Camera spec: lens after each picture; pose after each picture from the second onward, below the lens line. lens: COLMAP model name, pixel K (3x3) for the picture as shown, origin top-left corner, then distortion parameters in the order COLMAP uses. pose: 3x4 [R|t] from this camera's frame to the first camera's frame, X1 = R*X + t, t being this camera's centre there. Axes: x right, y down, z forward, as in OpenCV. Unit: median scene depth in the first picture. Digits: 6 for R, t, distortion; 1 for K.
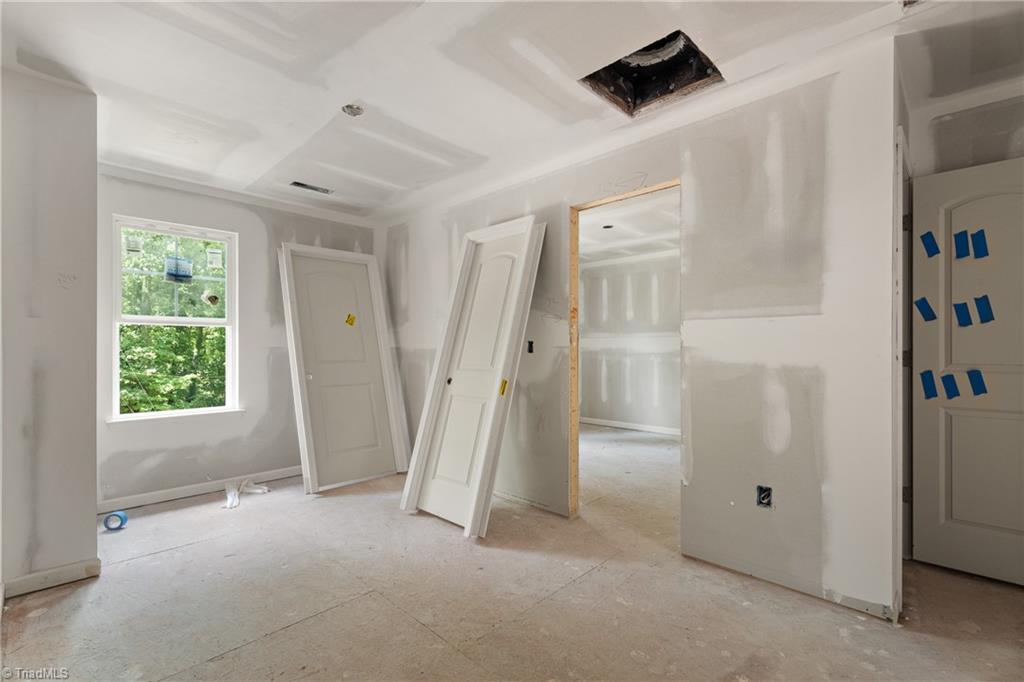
lens RADIAL K [[458.6, 0, 508.2], [0, 458.6, 340.0], [0, 0, 1]] dist [0.019446, 0.001261]
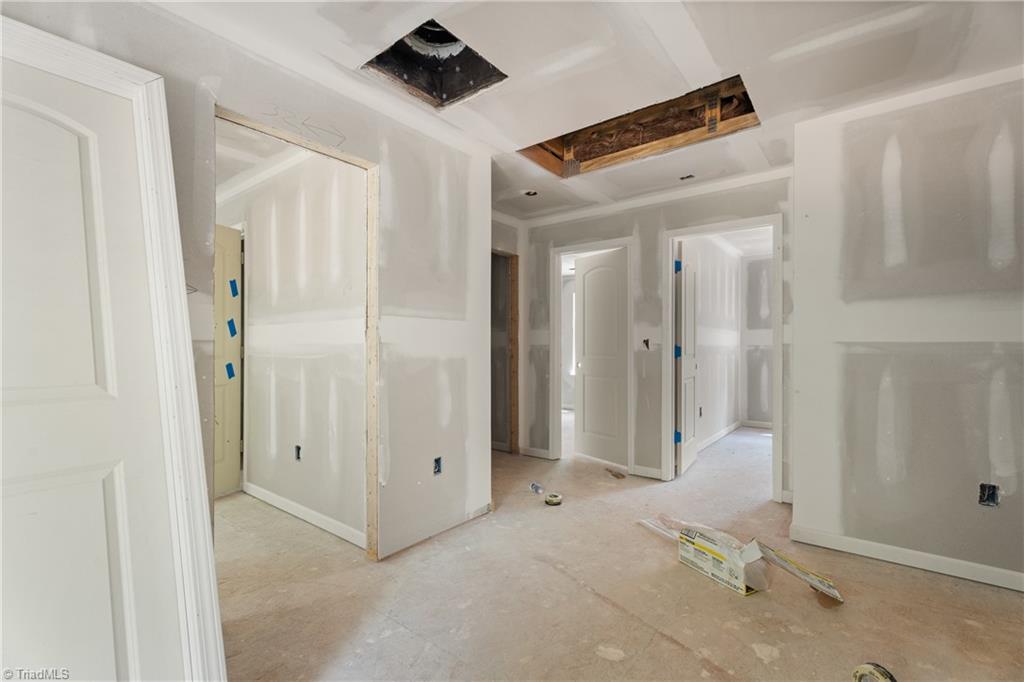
lens RADIAL K [[458.6, 0, 510.7], [0, 458.6, 338.9], [0, 0, 1]] dist [0.019446, 0.001261]
pose [[-0.102138, 0.016529, 0.994633, -0.643932], [-0.016534, 0.999696, -0.018311, 0.021028], [-0.994633, -0.018316, -0.101834, 0.887258]]
